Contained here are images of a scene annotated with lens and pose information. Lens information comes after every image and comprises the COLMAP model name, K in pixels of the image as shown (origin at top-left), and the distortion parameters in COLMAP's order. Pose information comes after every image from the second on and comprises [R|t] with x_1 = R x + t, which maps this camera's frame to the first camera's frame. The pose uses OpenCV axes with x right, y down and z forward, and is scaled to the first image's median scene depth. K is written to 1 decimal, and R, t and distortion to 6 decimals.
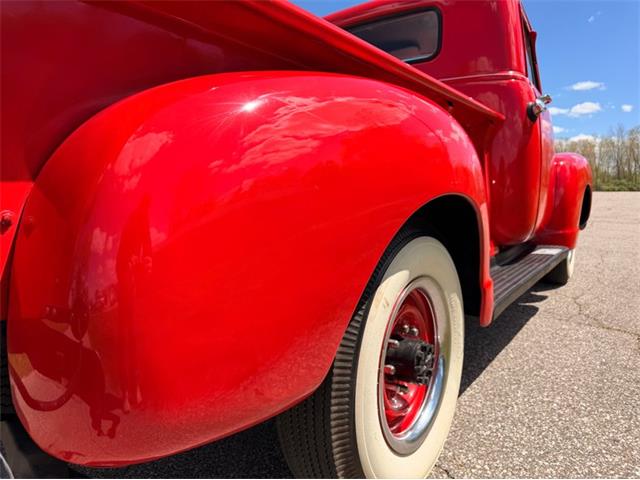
lens RADIAL K [[444.7, 0, 319.2], [0, 444.7, 239.0], [0, 0, 1]] dist [0.001013, -0.009003]
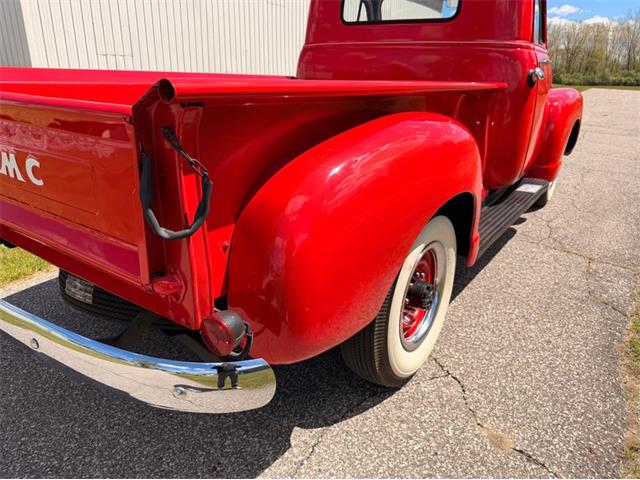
lens RADIAL K [[444.7, 0, 319.2], [0, 444.7, 242.5], [0, 0, 1]] dist [0.001013, -0.009003]
pose [[0.999470, 0.021602, 0.024341, -0.122066], [-0.027079, 0.966863, 0.253856, -0.188812], [-0.018050, -0.254380, 0.966936, -0.287262]]
